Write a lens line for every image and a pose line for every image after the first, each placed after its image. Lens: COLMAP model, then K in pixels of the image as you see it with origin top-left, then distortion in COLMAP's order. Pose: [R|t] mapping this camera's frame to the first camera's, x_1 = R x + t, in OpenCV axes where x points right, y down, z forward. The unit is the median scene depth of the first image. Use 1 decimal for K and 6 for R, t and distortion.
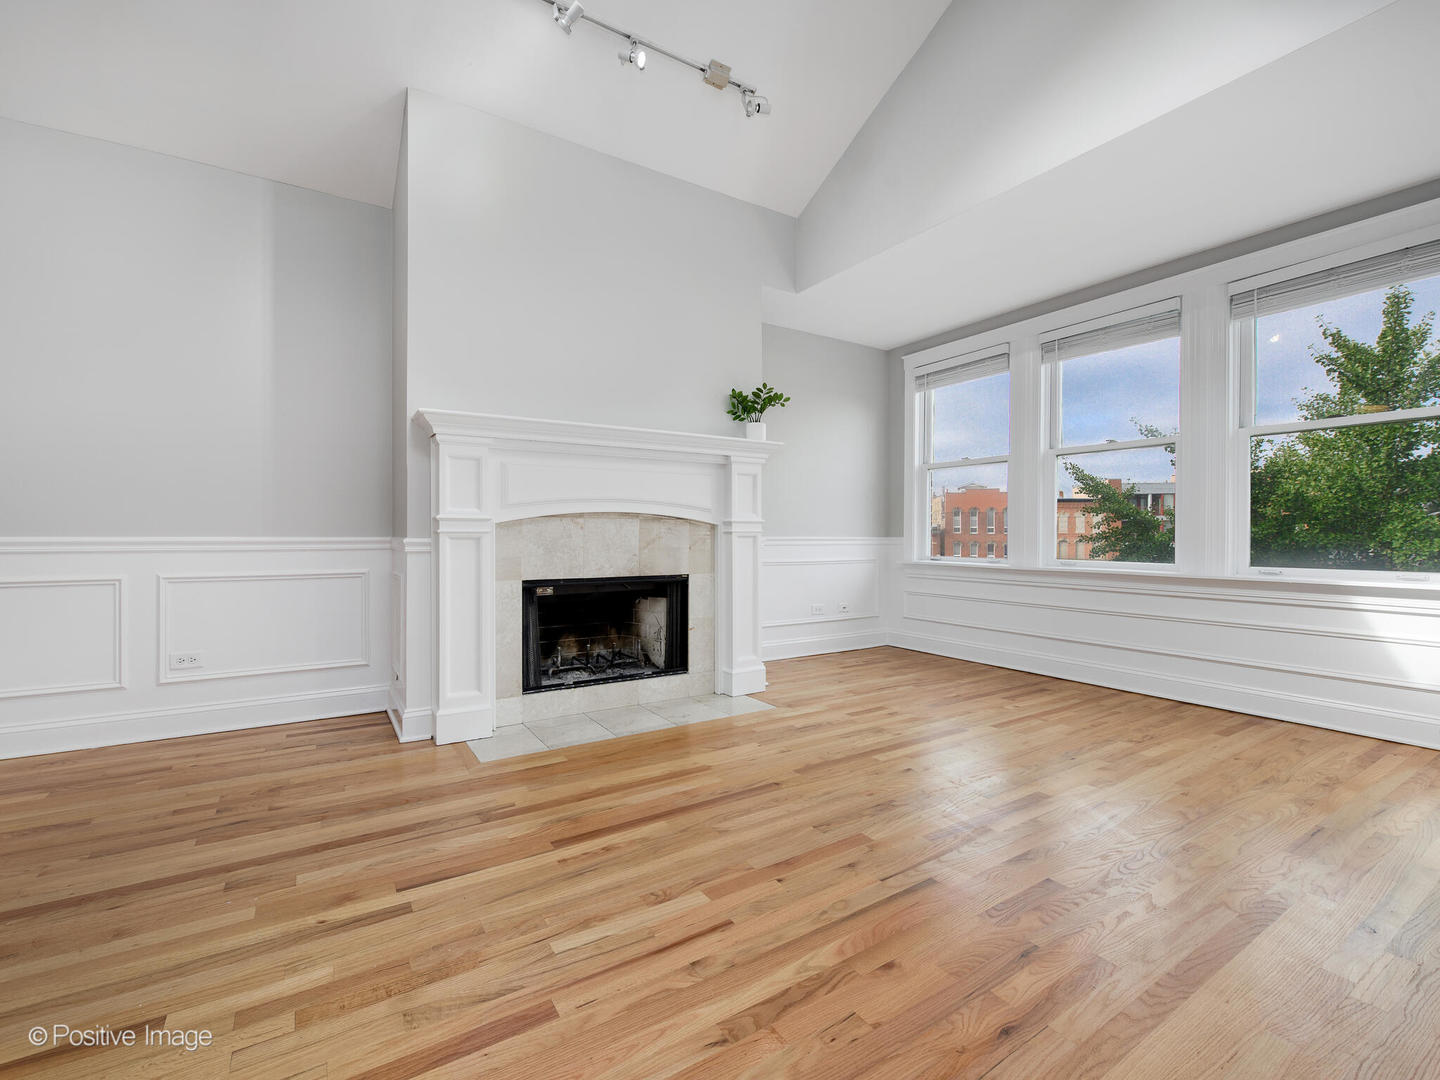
lens RADIAL K [[644.3, 0, 721.9], [0, 644.3, 536.5], [0, 0, 1]] dist [-0.003619, -0.000808]
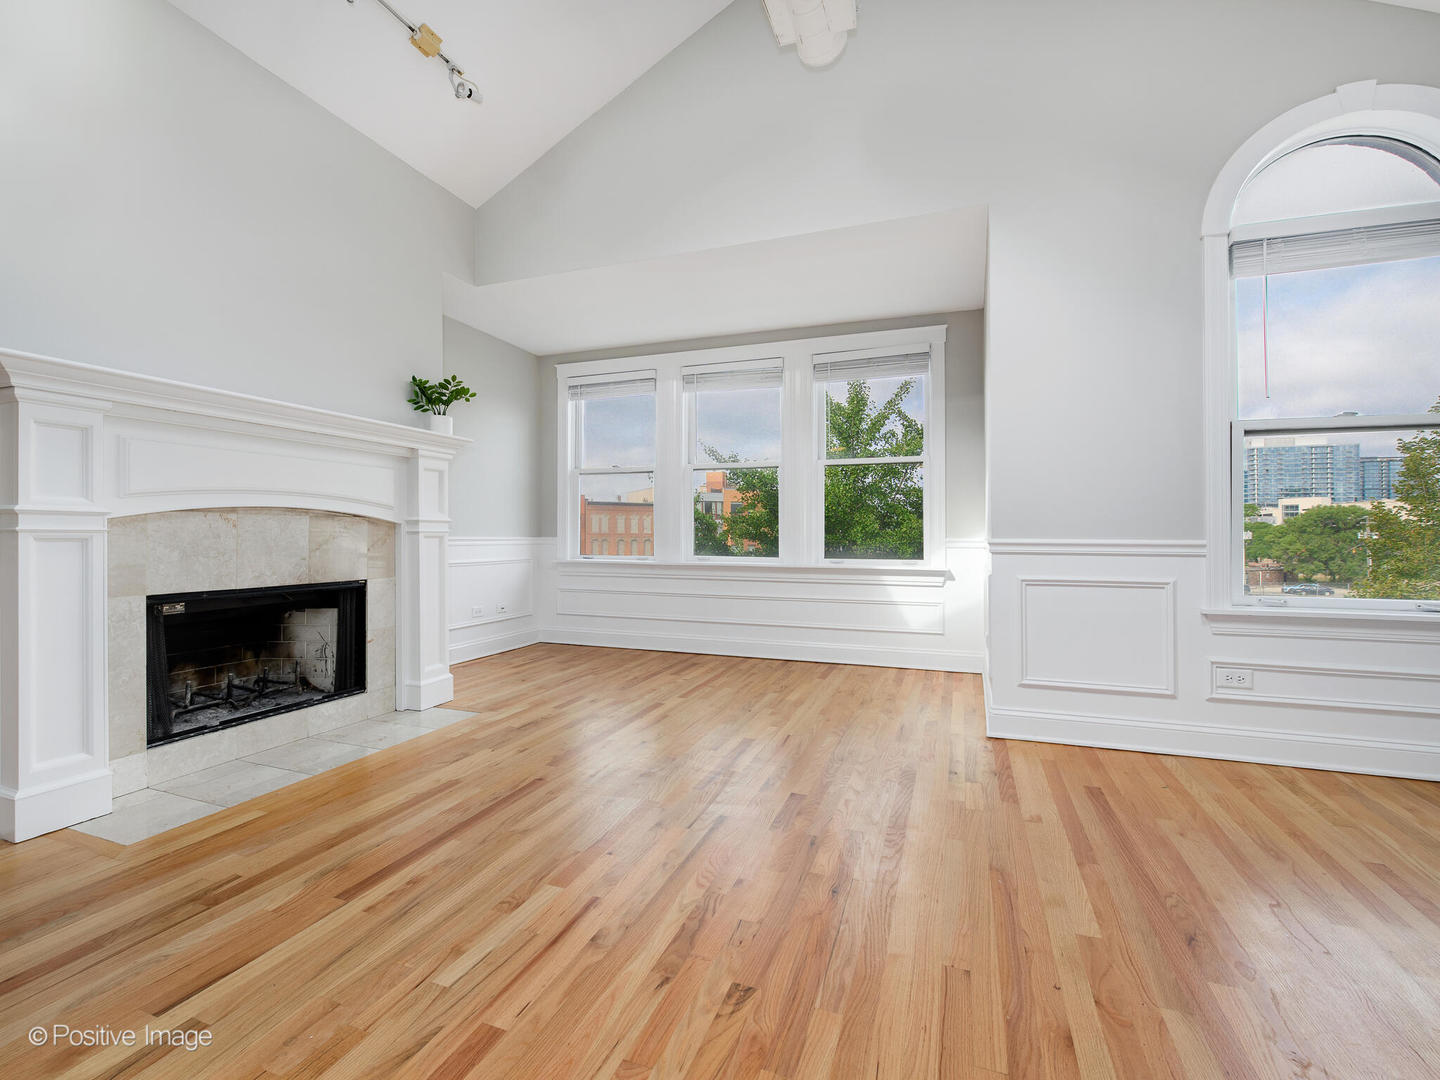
lens RADIAL K [[647.7, 0, 711.7], [0, 647.7, 529.2], [0, 0, 1]] dist [-0.002630, -0.000735]
pose [[0.802087, 0.006649, 0.597171, -0.229245], [0.000376, 0.999932, -0.011638, 0.000418], [-0.597208, 0.009559, 0.802030, 0.009608]]
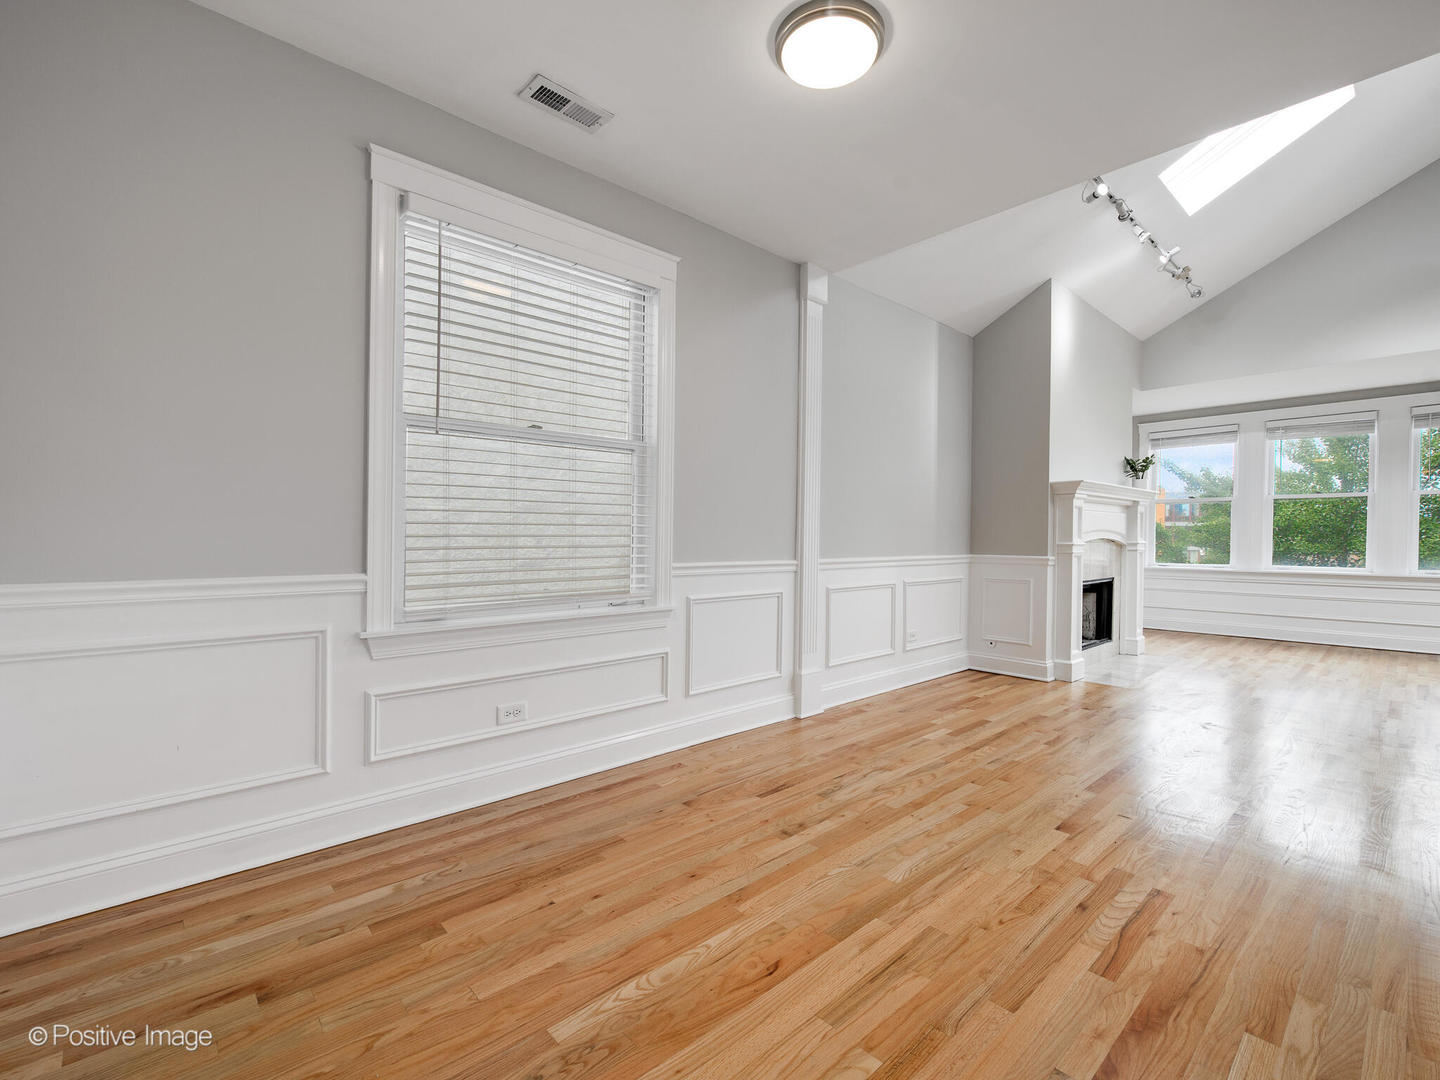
lens RADIAL K [[644.3, 0, 721.9], [0, 644.3, 536.5], [0, 0, 1]] dist [-0.003619, -0.000808]
pose [[0.983761, 0.001851, 0.179474, -1.427670], [-0.001663, 0.999998, -0.001195, -0.040049], [-0.179476, 0.000877, 0.983762, -0.397981]]
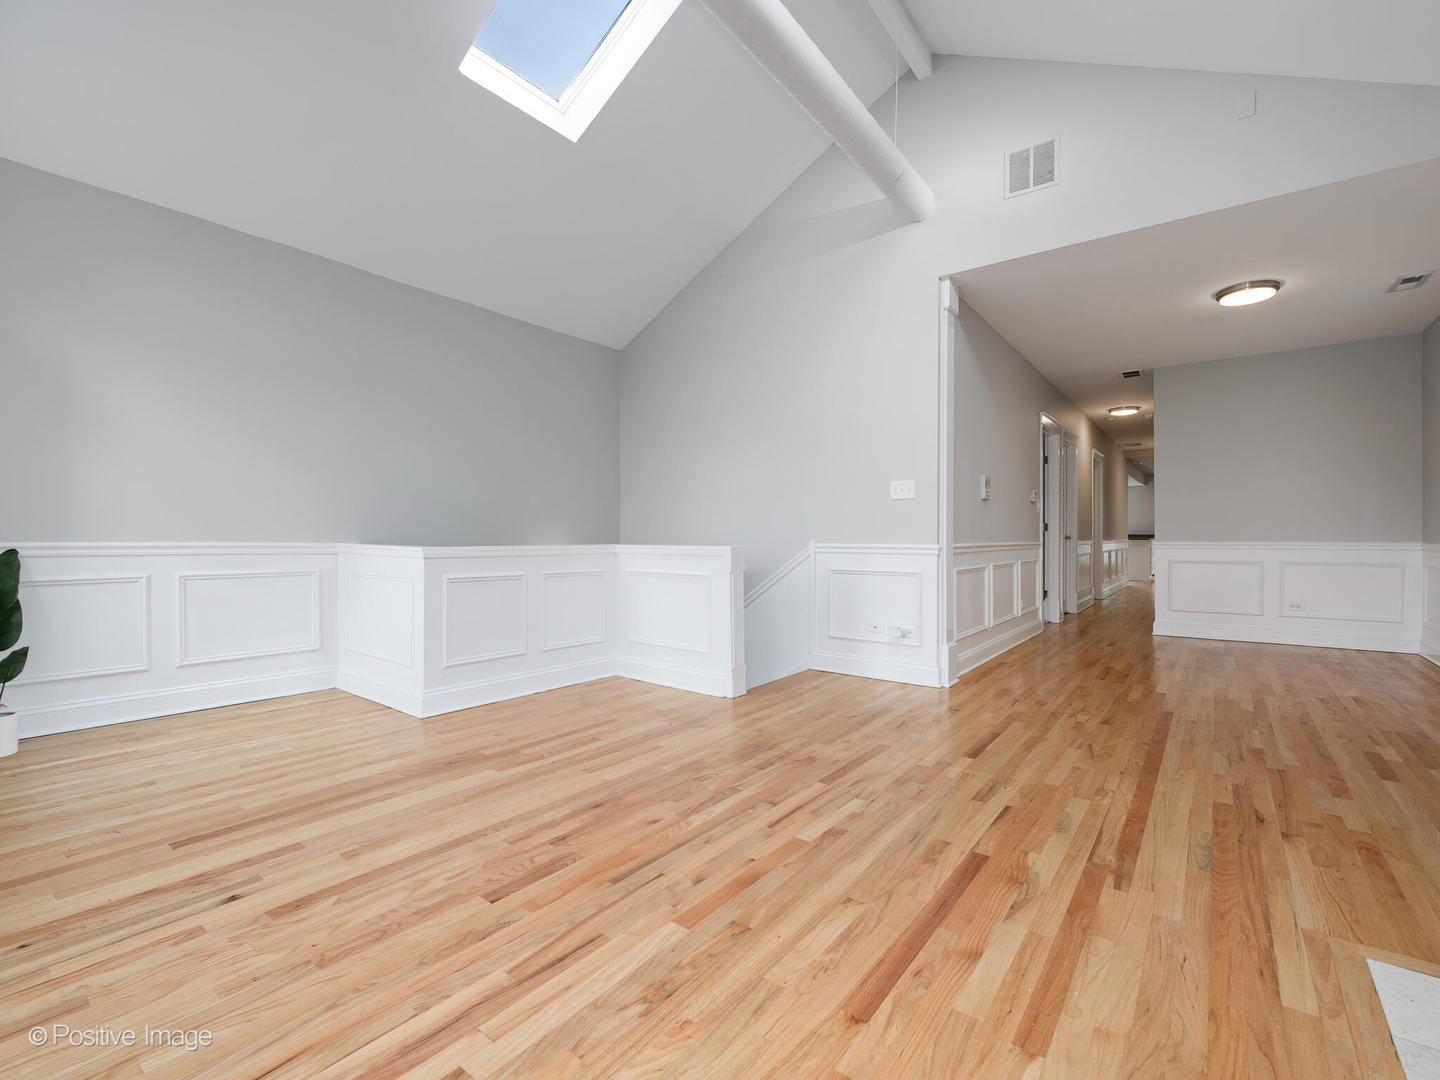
lens RADIAL K [[645.6, 0, 720.0], [0, 645.6, 540.0], [0, 0, 1]] dist [-0.004186, -0.000260]
pose [[-0.942327, -0.002056, -0.334687, 0.275598], [-0.005195, 0.999951, 0.008484, -0.010395], [0.334653, 0.009733, -0.942291, 1.082027]]
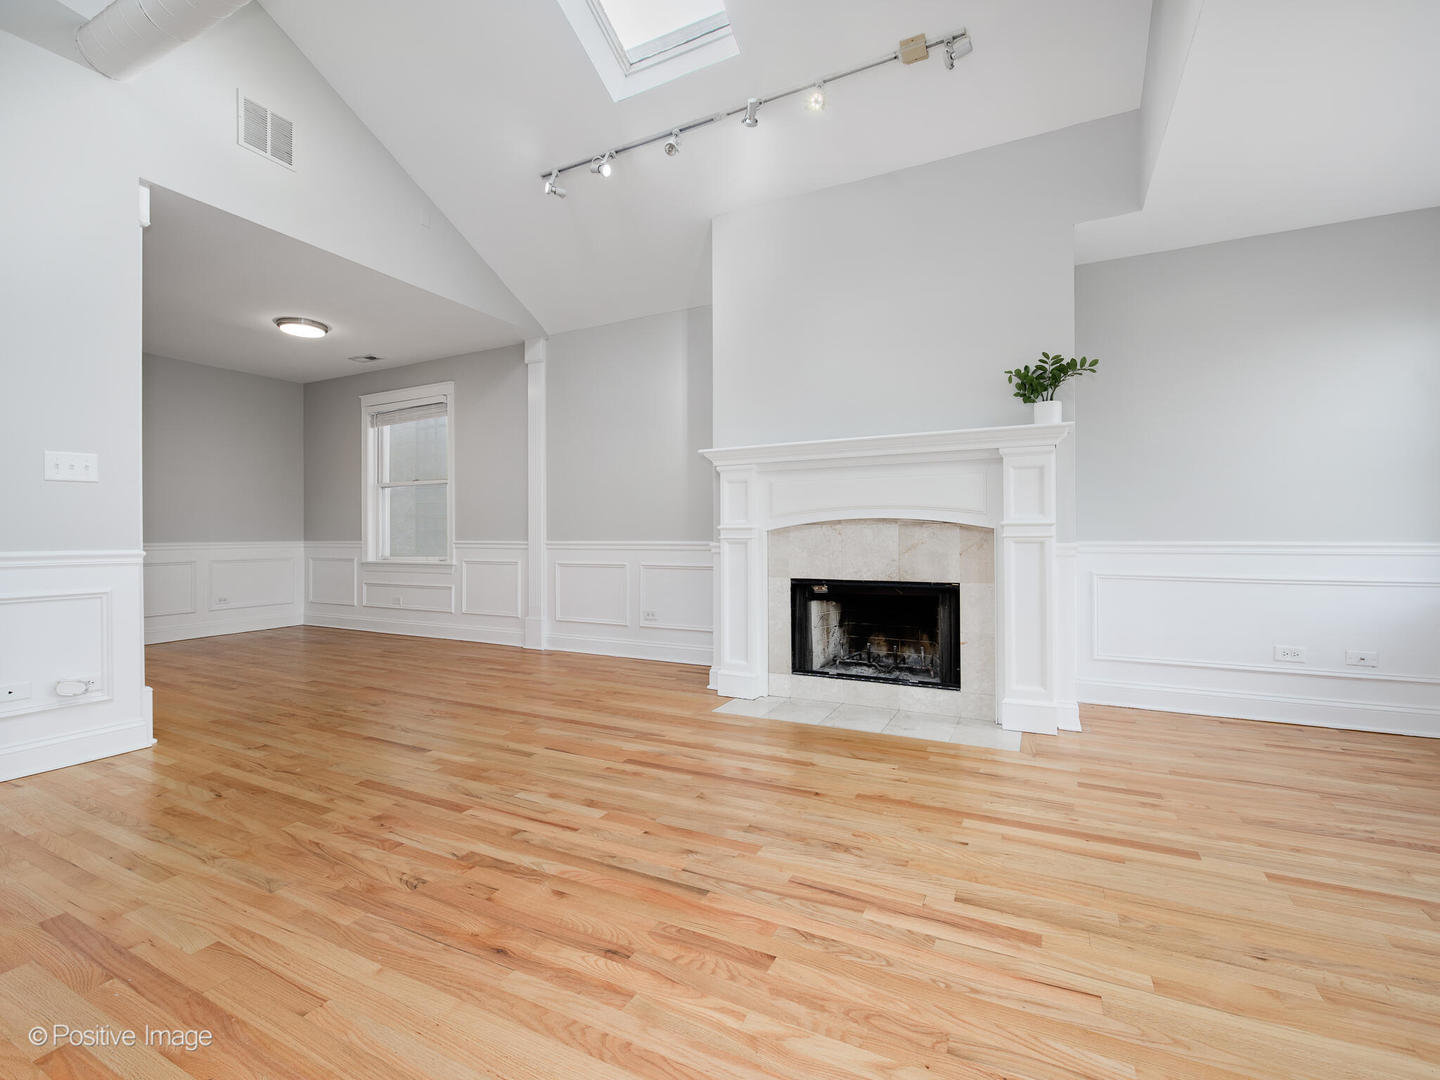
lens RADIAL K [[644.3, 0, 721.9], [0, 644.3, 536.5], [0, 0, 1]] dist [-0.003619, -0.000808]
pose [[0.506613, -0.002982, -0.862168, 0.643501], [0.002234, 0.999995, -0.002146, -0.007109], [0.862170, -0.000839, 0.506618, 0.277825]]
